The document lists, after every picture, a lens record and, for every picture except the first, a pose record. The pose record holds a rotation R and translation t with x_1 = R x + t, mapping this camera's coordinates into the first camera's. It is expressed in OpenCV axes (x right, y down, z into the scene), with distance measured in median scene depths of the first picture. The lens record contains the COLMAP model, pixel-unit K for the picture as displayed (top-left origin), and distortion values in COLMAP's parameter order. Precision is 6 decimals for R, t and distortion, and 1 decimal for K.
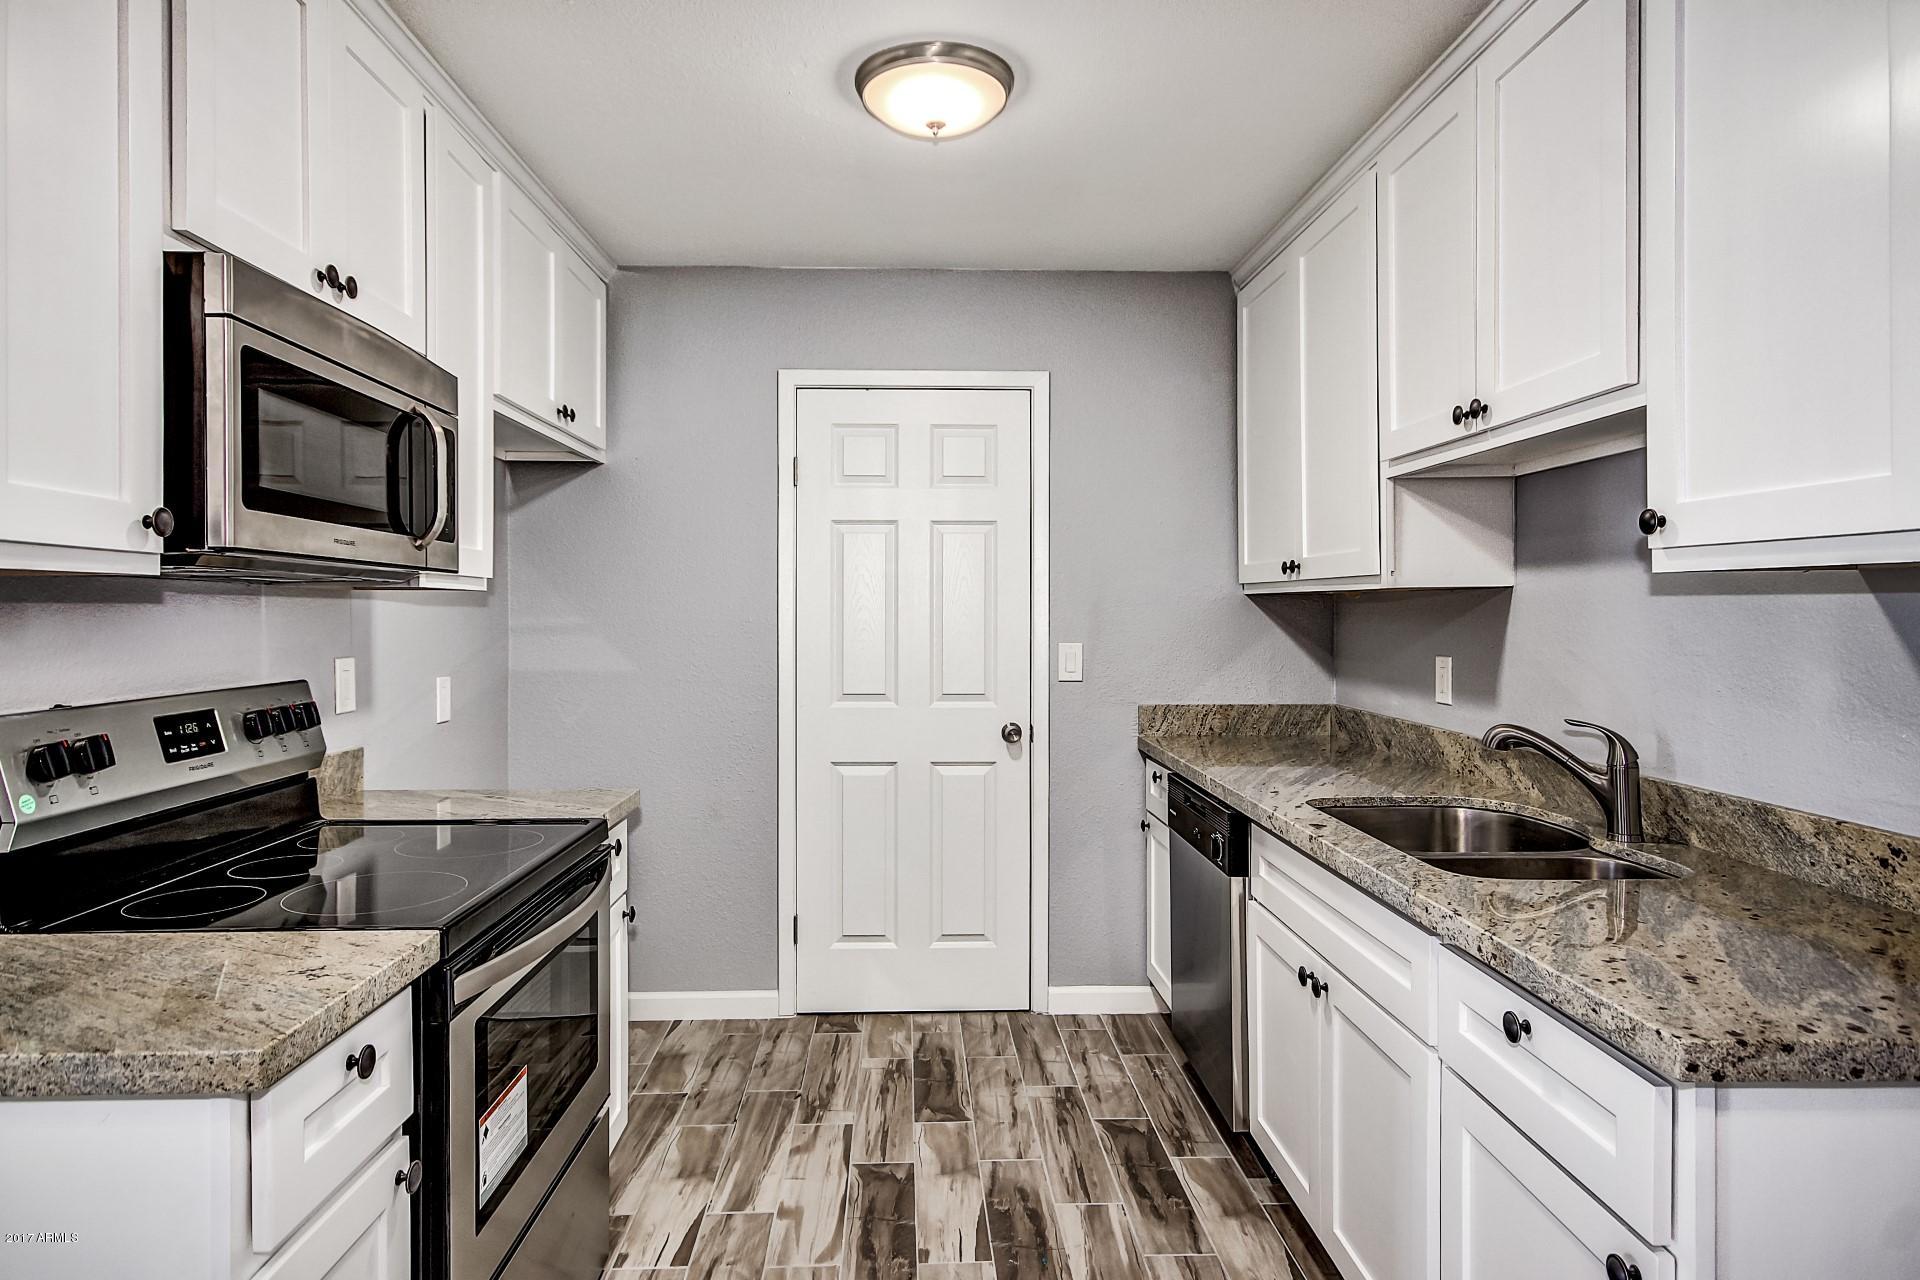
lens RADIAL K [[1154.5, 0, 955.1], [0, 1154.5, 629.5], [0, 0, 1]] dist [-0.031006, -0.001406]
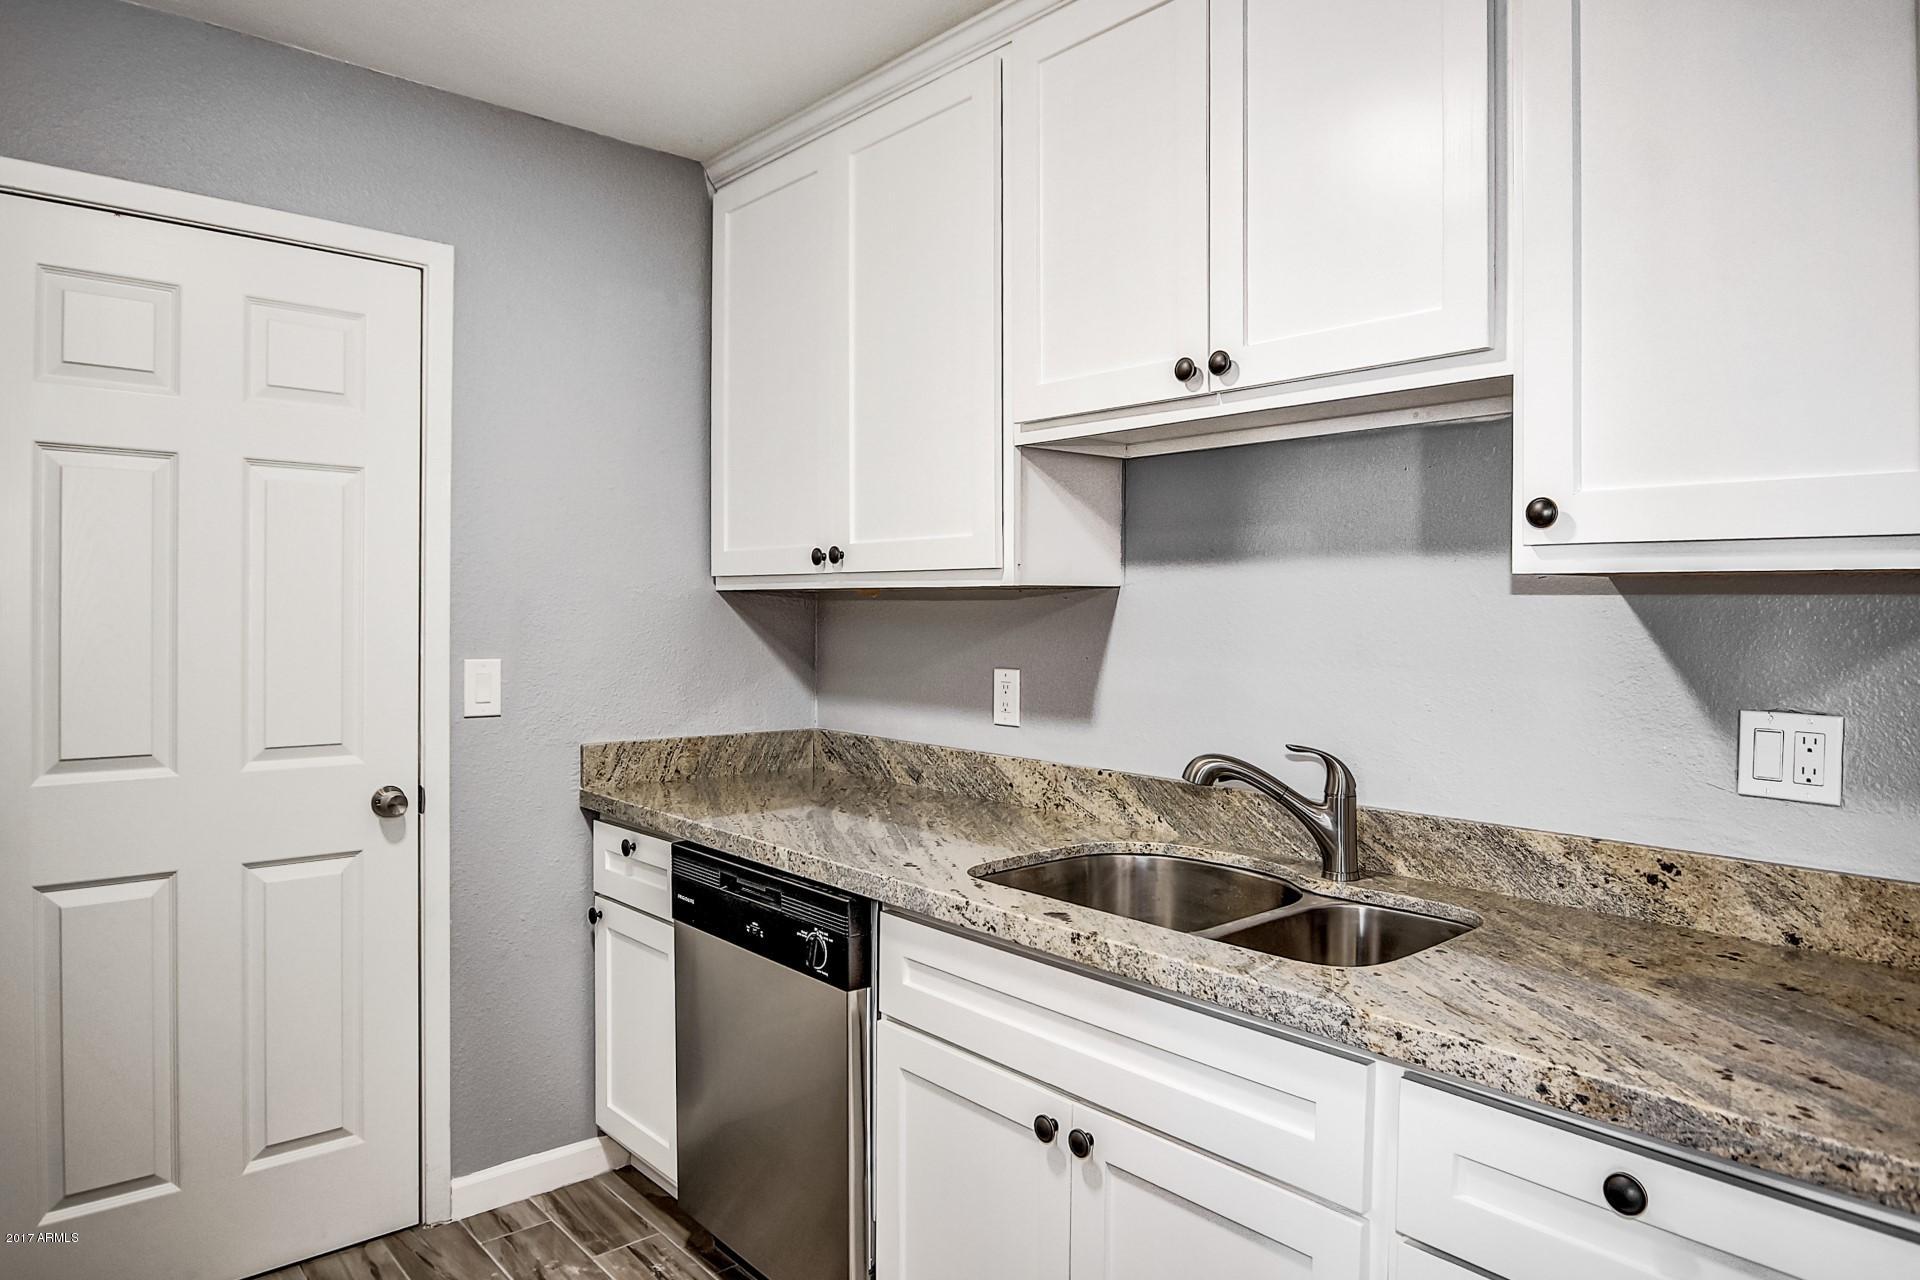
lens RADIAL K [[1154.5, 0, 953.8], [0, 1154.5, 633.9], [0, 0, 1]] dist [-0.031006, -0.001406]
pose [[0.758100, -0.003237, 0.652130, -0.166204], [0.003618, 0.999993, 0.000758, -0.003127], [-0.652128, 0.001784, 0.758106, 0.417824]]
